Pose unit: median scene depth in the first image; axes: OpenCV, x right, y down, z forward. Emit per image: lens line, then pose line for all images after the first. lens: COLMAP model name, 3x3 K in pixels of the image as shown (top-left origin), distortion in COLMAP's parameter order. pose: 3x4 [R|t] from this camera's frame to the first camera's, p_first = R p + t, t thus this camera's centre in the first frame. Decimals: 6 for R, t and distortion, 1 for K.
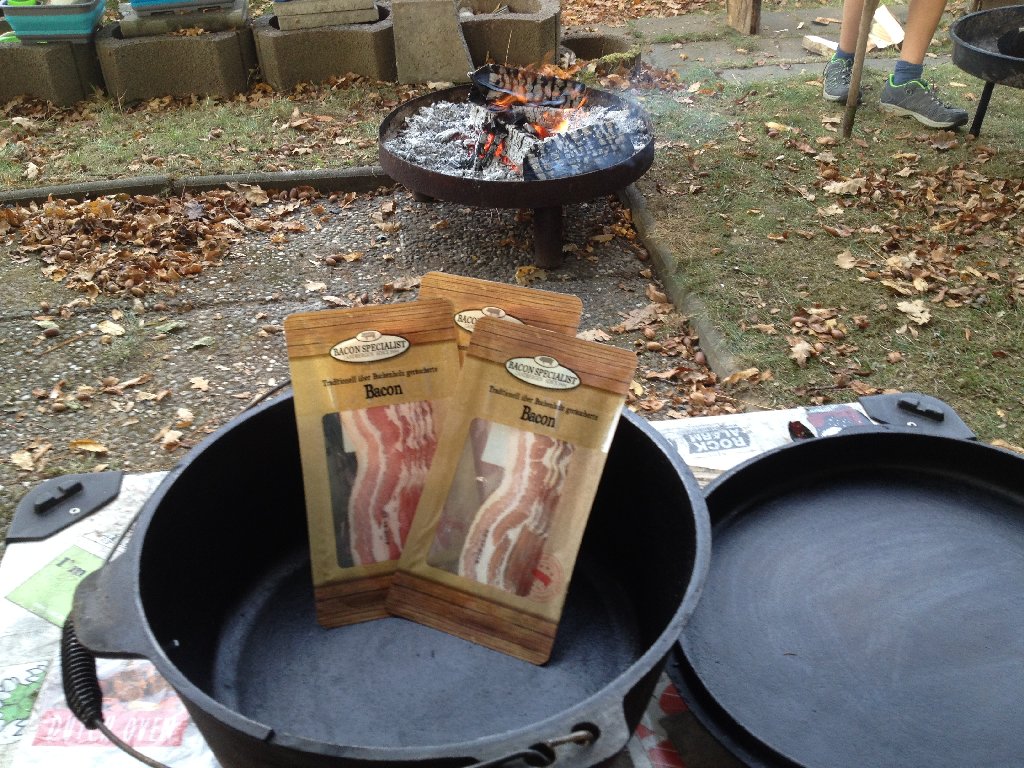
lens RADIAL K [[917.2, 0, 573.0], [0, 917.2, 385.6], [0, 0, 1]] dist [0.057654, -0.146819]
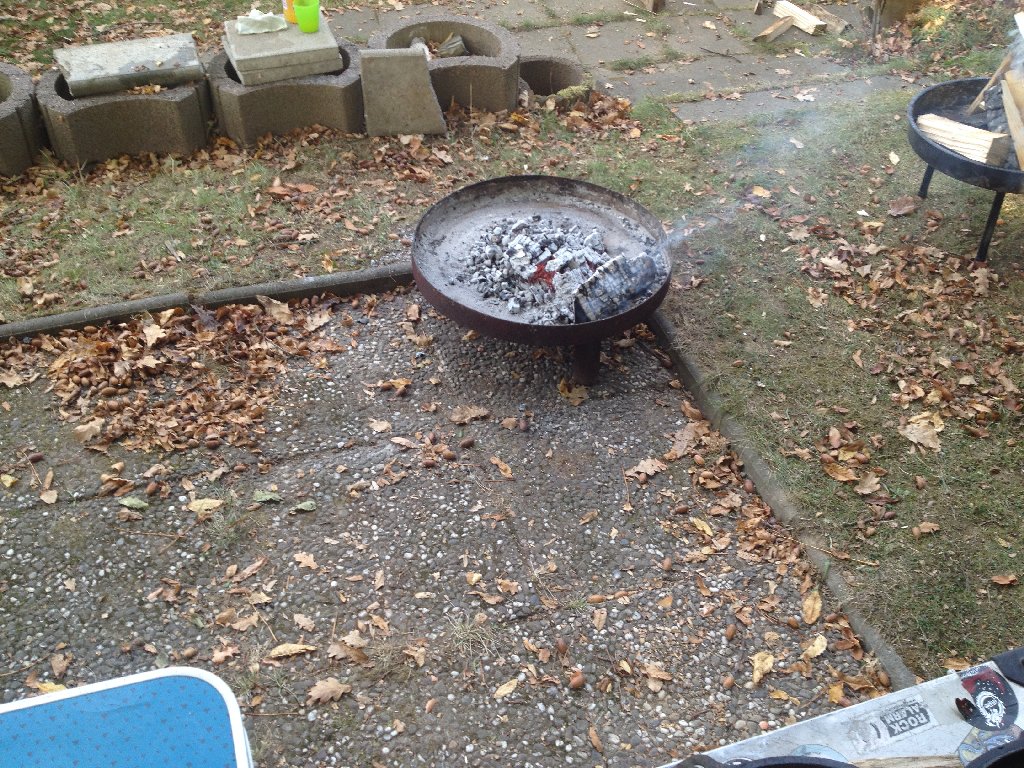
lens RADIAL K [[917.2, 0, 573.0], [0, 917.2, 385.6], [0, 0, 1]] dist [0.057654, -0.146819]
pose [[0.985476, -0.059886, 0.158905, -0.210193], [0.039857, 0.991183, 0.126363, -0.256978], [-0.165071, -0.118195, 0.979174, -0.055130]]
